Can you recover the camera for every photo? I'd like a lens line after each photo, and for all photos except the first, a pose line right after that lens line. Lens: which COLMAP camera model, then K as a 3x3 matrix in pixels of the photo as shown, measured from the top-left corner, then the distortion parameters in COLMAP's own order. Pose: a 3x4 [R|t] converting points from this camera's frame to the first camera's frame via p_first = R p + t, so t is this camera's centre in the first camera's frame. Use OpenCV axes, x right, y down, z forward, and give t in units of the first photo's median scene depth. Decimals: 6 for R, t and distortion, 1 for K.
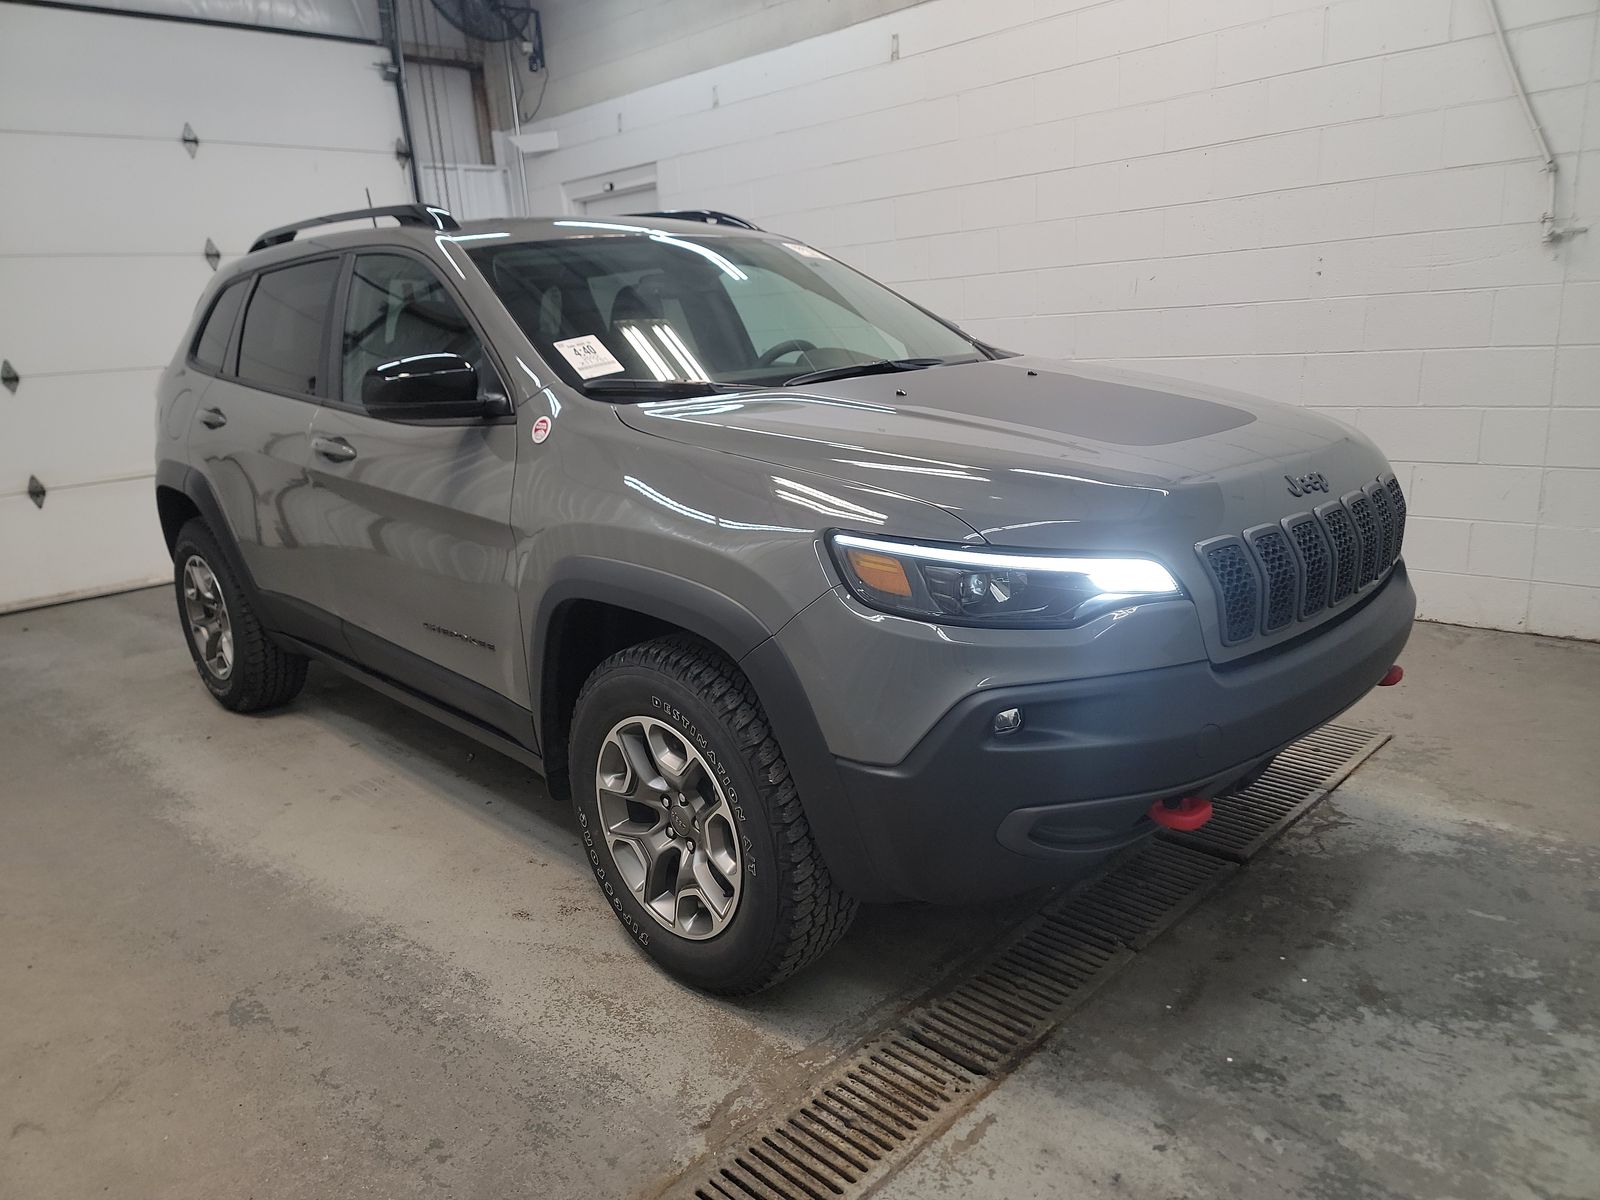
lens RADIAL K [[1085.7, 0, 796.3], [0, 1085.7, 601.2], [0, 0, 1]] dist [0.105931, -0.077411]
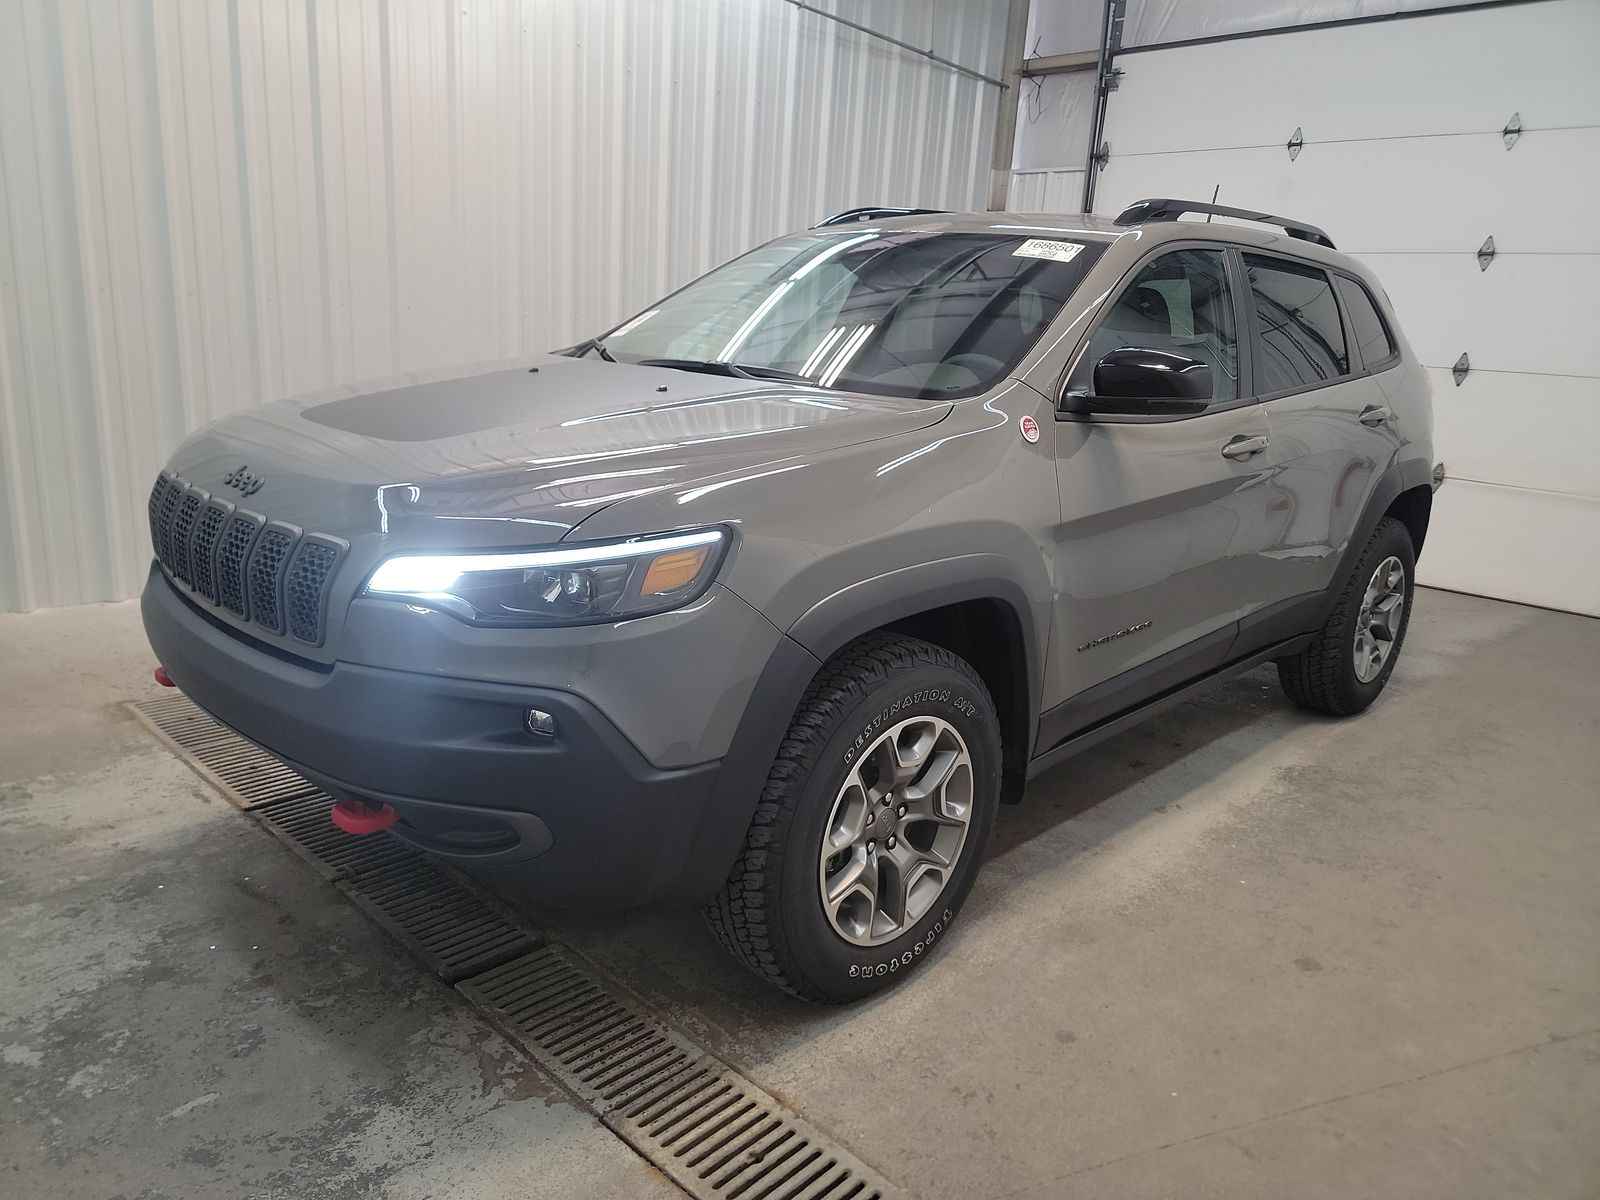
lens RADIAL K [[1085.7, 0, 796.3], [0, 1085.7, 601.2], [0, 0, 1]] dist [0.105931, -0.077411]
pose [[0.017287, 0.309519, -0.950736, 1.371107], [-0.308185, 0.906231, 0.289427, -0.429248], [0.951169, 0.287999, 0.111055, 1.319936]]
